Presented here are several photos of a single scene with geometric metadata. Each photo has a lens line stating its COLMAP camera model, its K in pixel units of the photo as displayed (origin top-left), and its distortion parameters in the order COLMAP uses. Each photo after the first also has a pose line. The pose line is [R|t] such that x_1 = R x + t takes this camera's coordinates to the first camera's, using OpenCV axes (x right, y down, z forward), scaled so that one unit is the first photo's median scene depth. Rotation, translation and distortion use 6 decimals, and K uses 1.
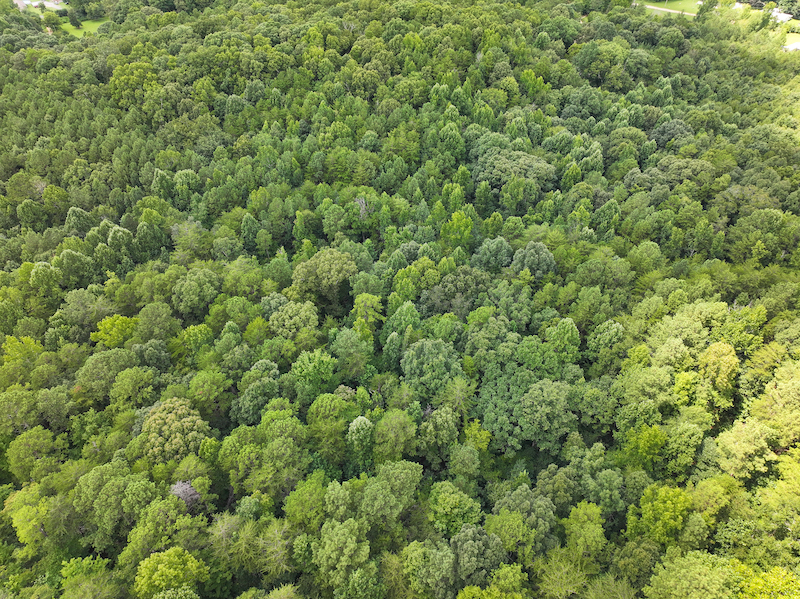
lens RADIAL K [[568.8, 0, 400.7], [0, 568.8, 299.0], [0, 0, 1]] dist [-0.007303, 0.021529]
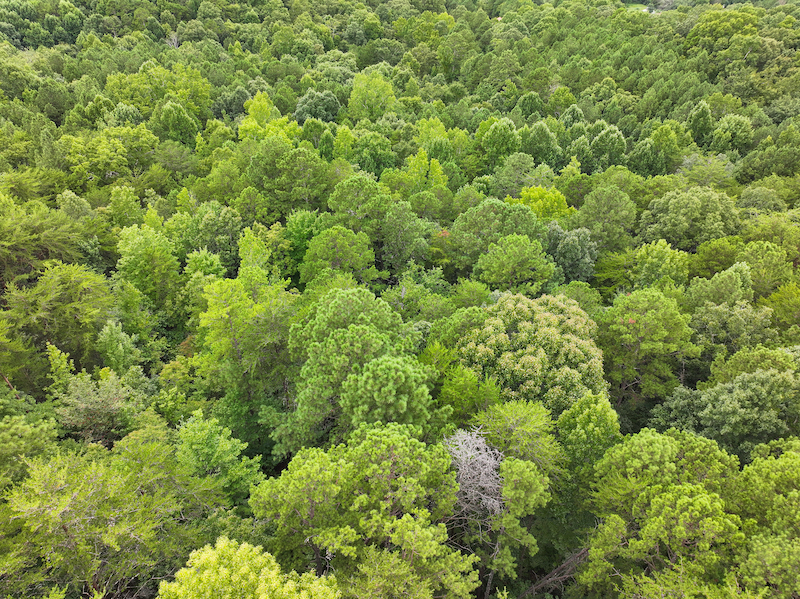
lens RADIAL K [[568.8, 0, 400.2], [0, 568.8, 299.1], [0, 0, 1]] dist [-0.007303, 0.021529]
pose [[0.627044, 0.472411, -0.619390, -0.221518], [-0.546647, 0.833321, 0.082174, 0.227763], [0.554971, 0.287061, 0.780771, 0.614911]]
